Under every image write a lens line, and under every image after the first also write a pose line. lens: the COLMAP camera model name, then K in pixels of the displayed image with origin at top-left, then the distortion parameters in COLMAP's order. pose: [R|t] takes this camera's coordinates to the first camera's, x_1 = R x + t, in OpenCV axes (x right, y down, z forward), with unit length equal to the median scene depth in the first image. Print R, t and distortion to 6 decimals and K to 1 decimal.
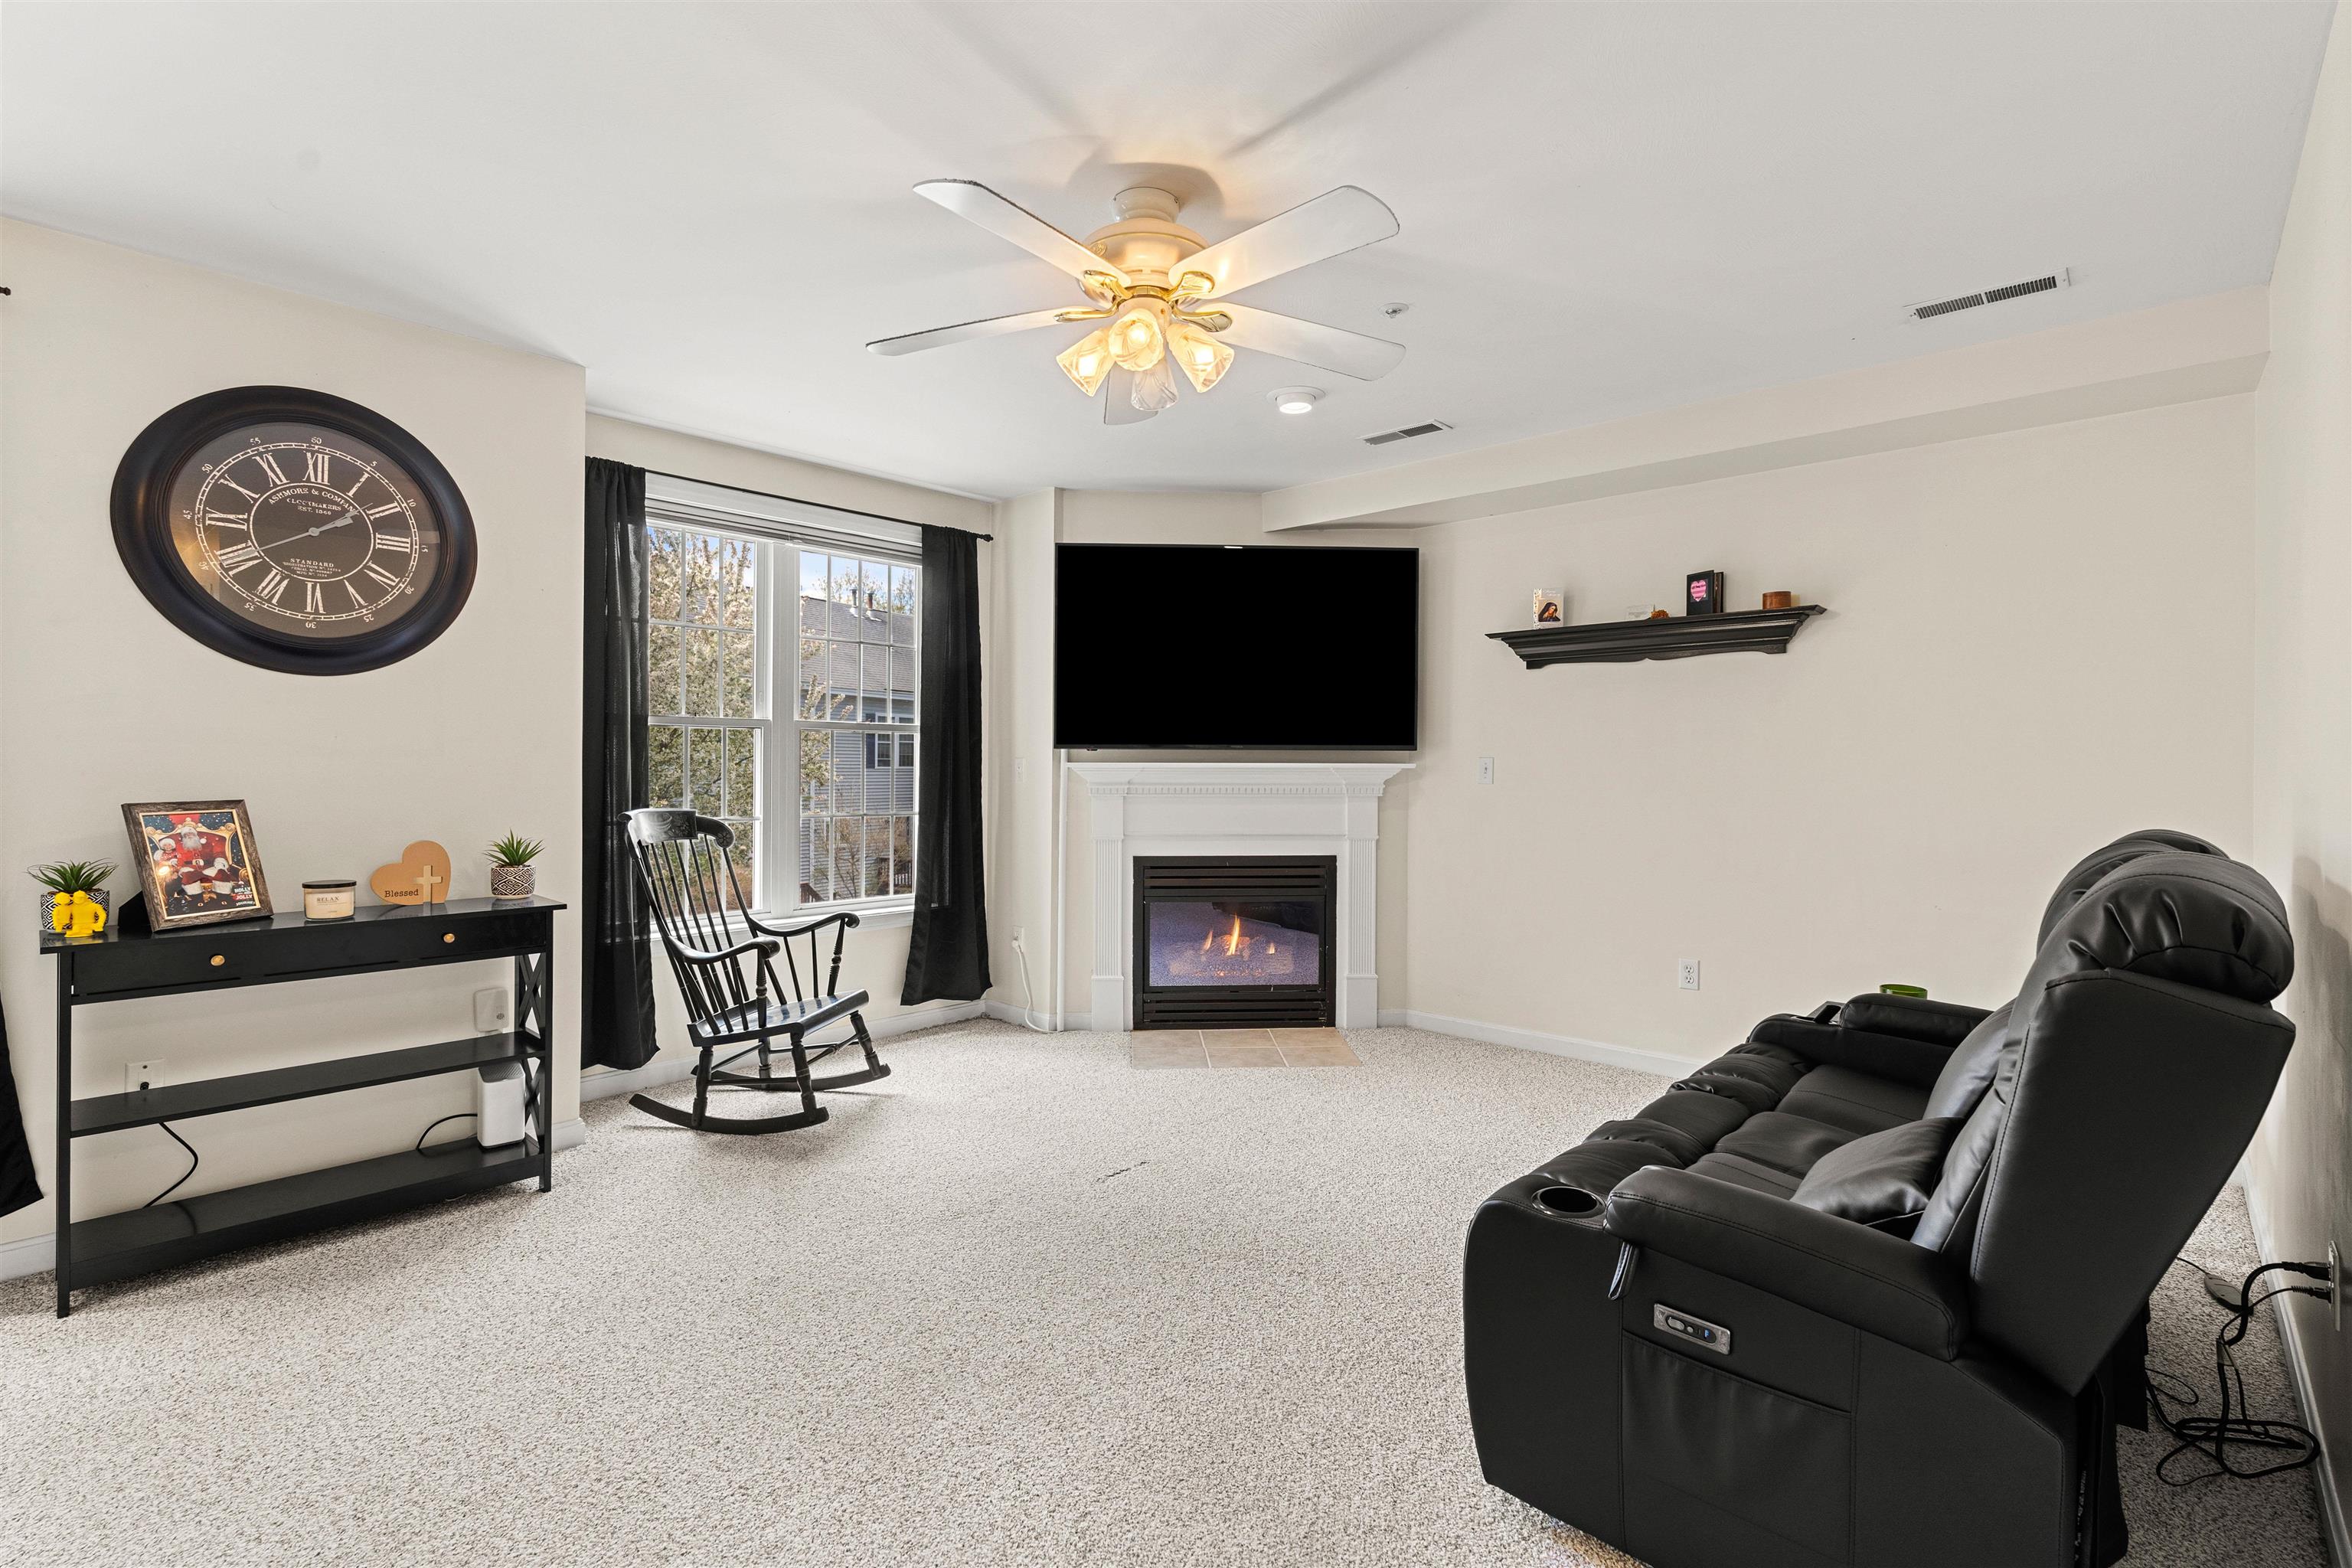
lens RADIAL K [[1065.7, 0, 1185.6], [0, 1065.7, 772.8], [0, 0, 1]] dist [-0.012299, 0.004174]
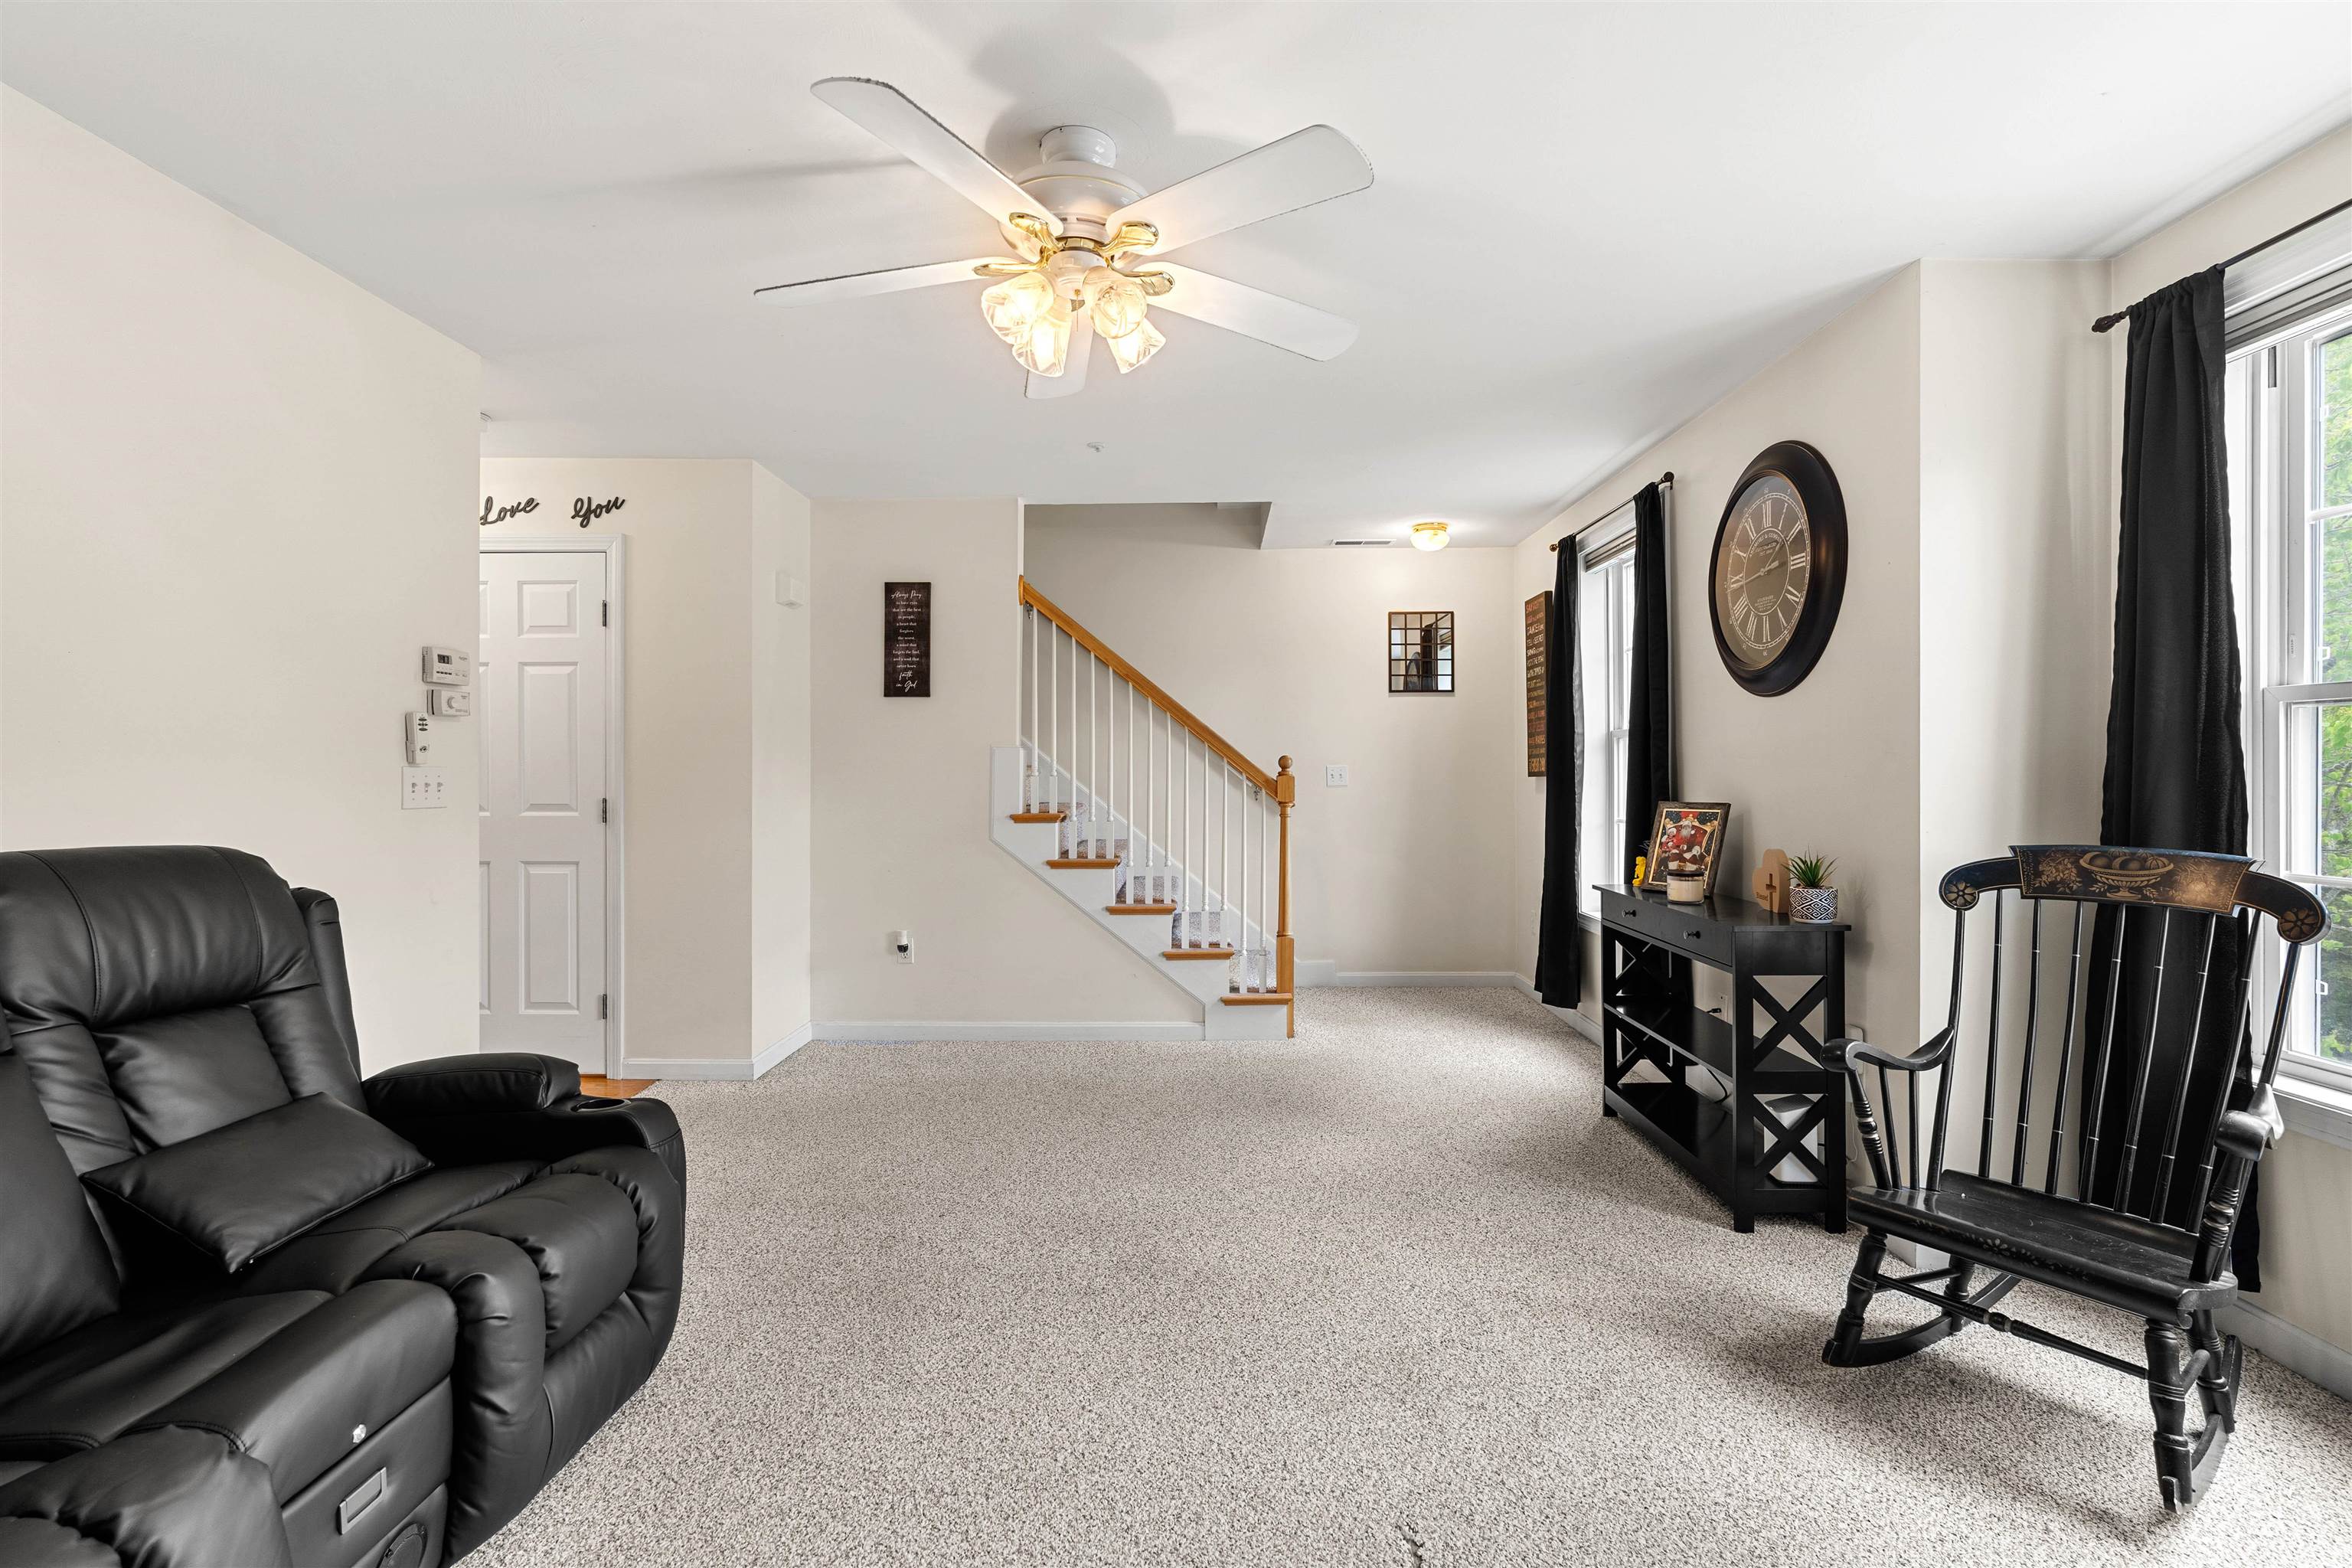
lens RADIAL K [[1065.7, 0, 1184.2], [0, 1065.7, 776.1], [0, 0, 1]] dist [-0.012299, 0.004174]
pose [[-0.755085, 0.000897, -0.655626, 0.362737], [-0.005240, 0.999959, 0.007403, -0.010912], [0.655606, 0.009025, -0.755049, 1.315322]]
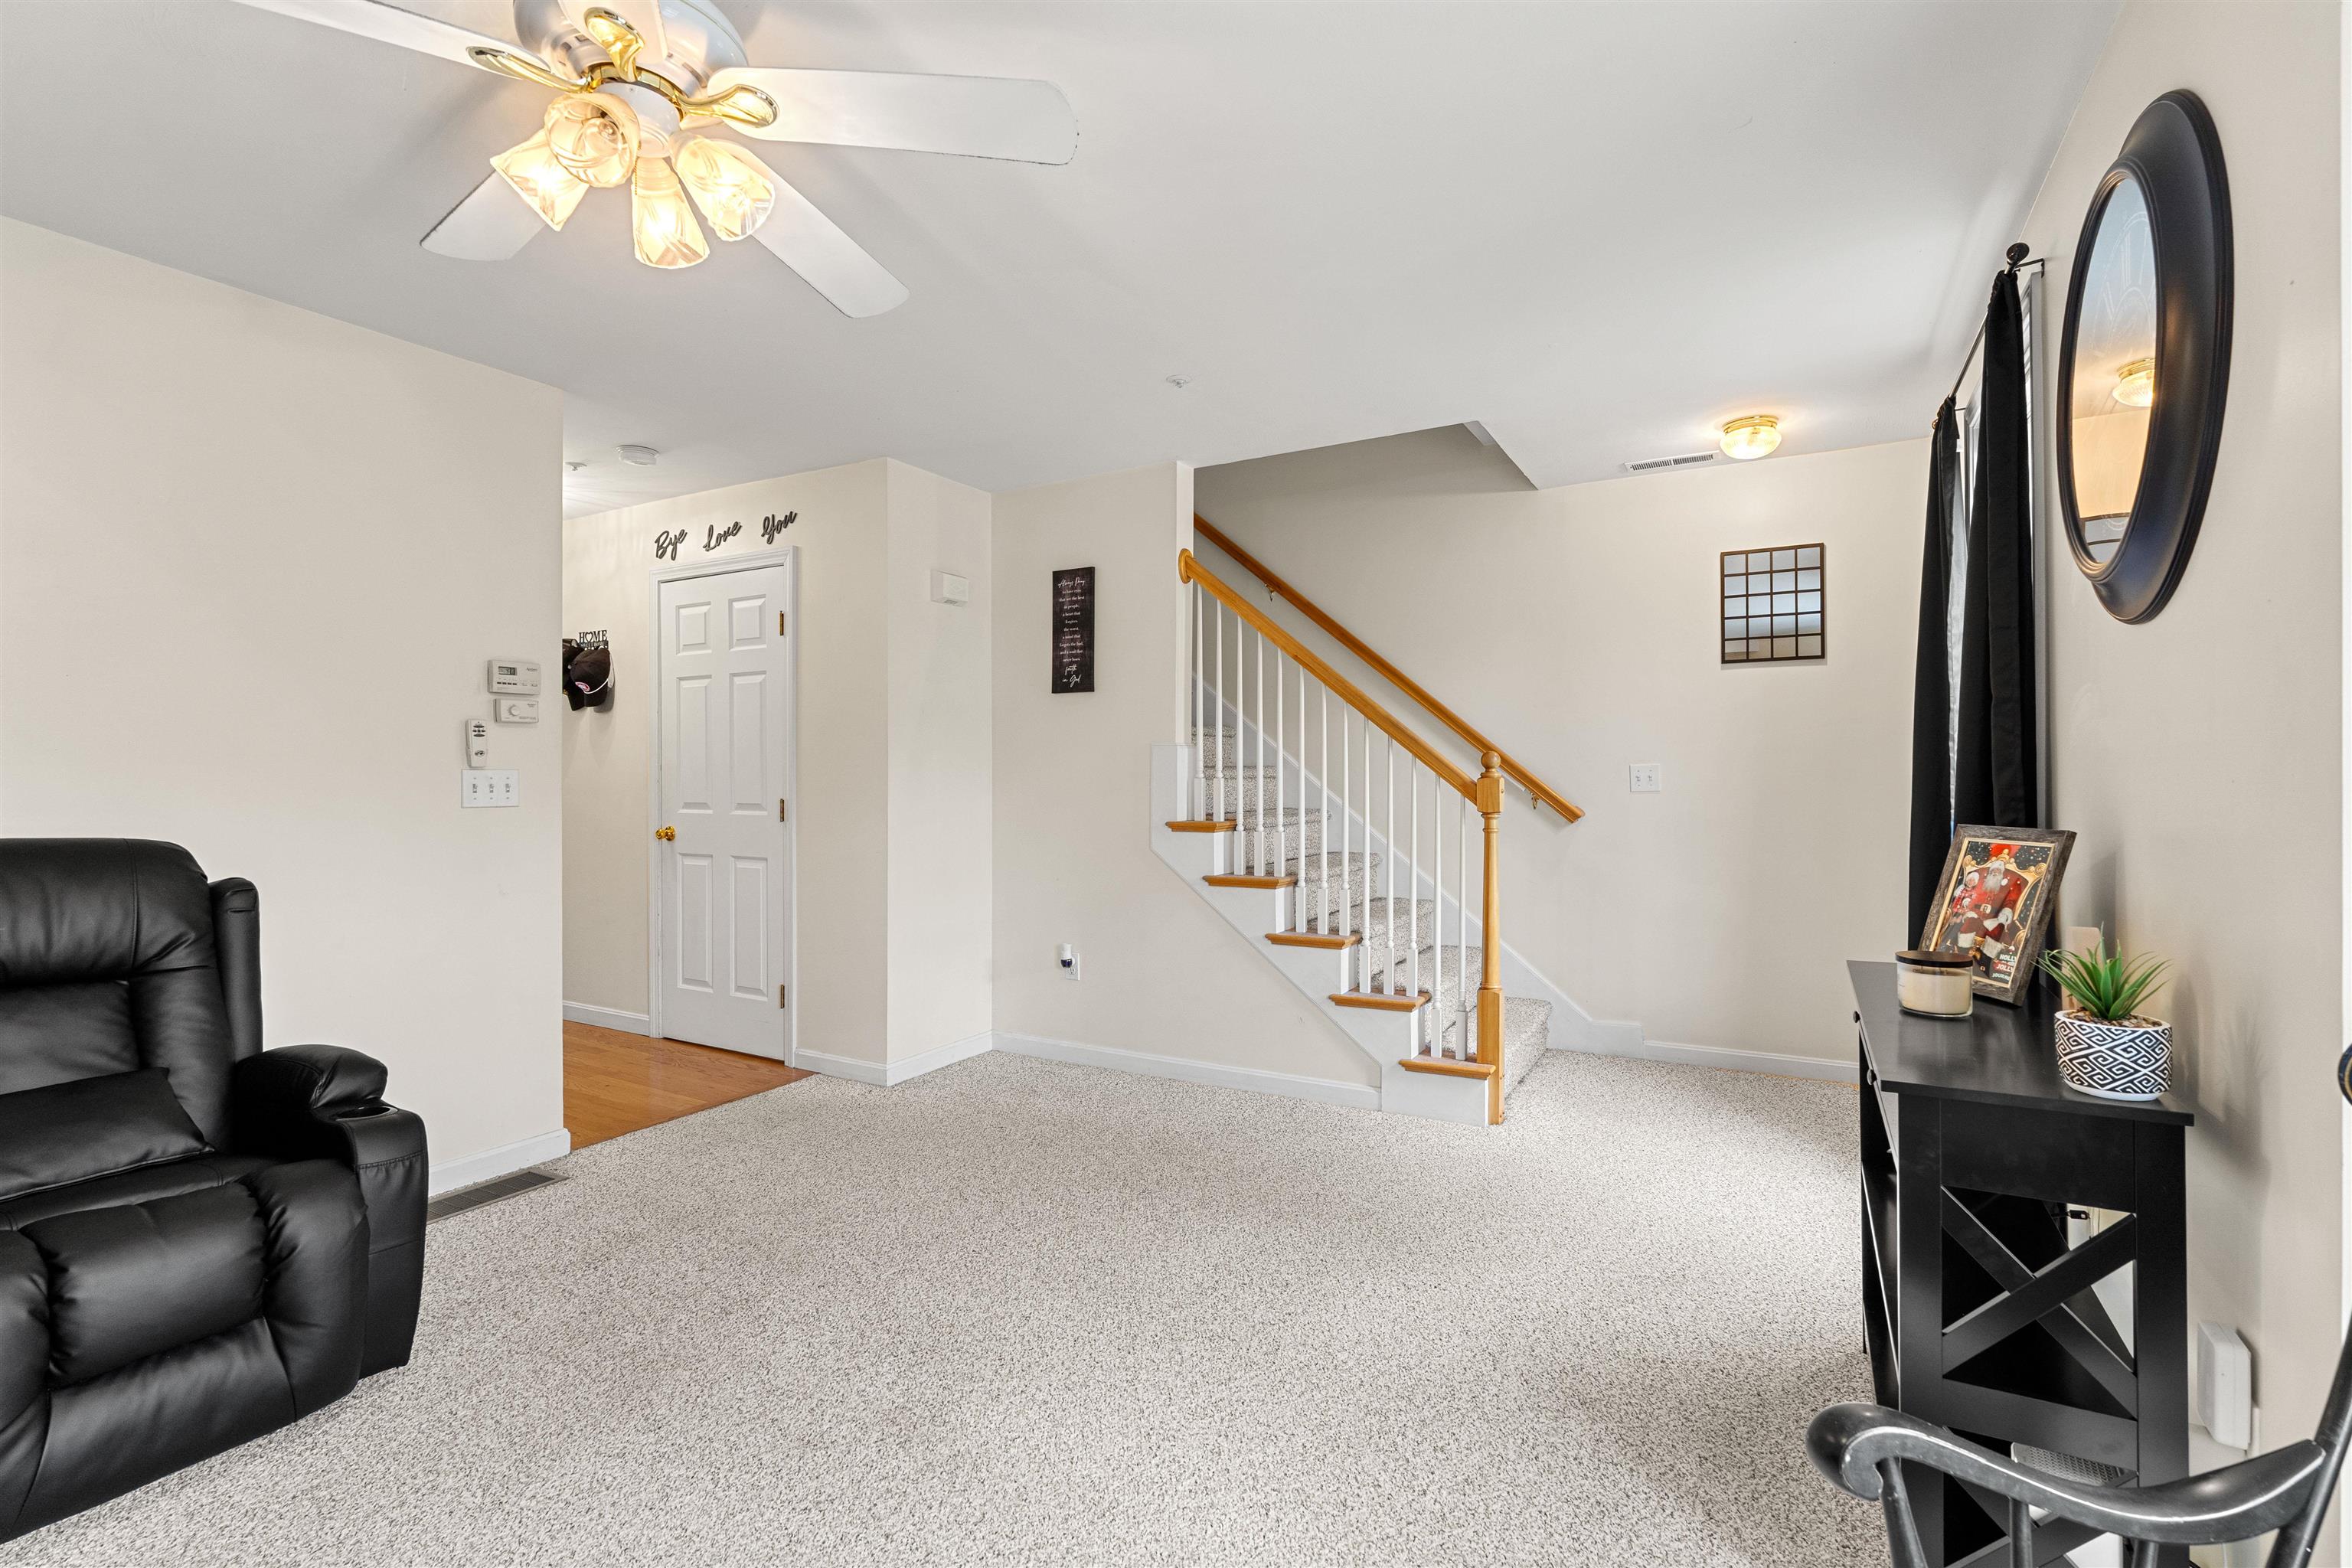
lens RADIAL K [[1065.7, 0, 1179.7], [0, 1065.7, 776.4], [0, 0, 1]] dist [-0.012299, 0.004174]
pose [[-0.977277, -0.000010, -0.211965, -0.176688], [-0.001863, 0.999962, 0.008543, -0.011876], [0.211957, 0.008744, -0.977240, 1.317605]]
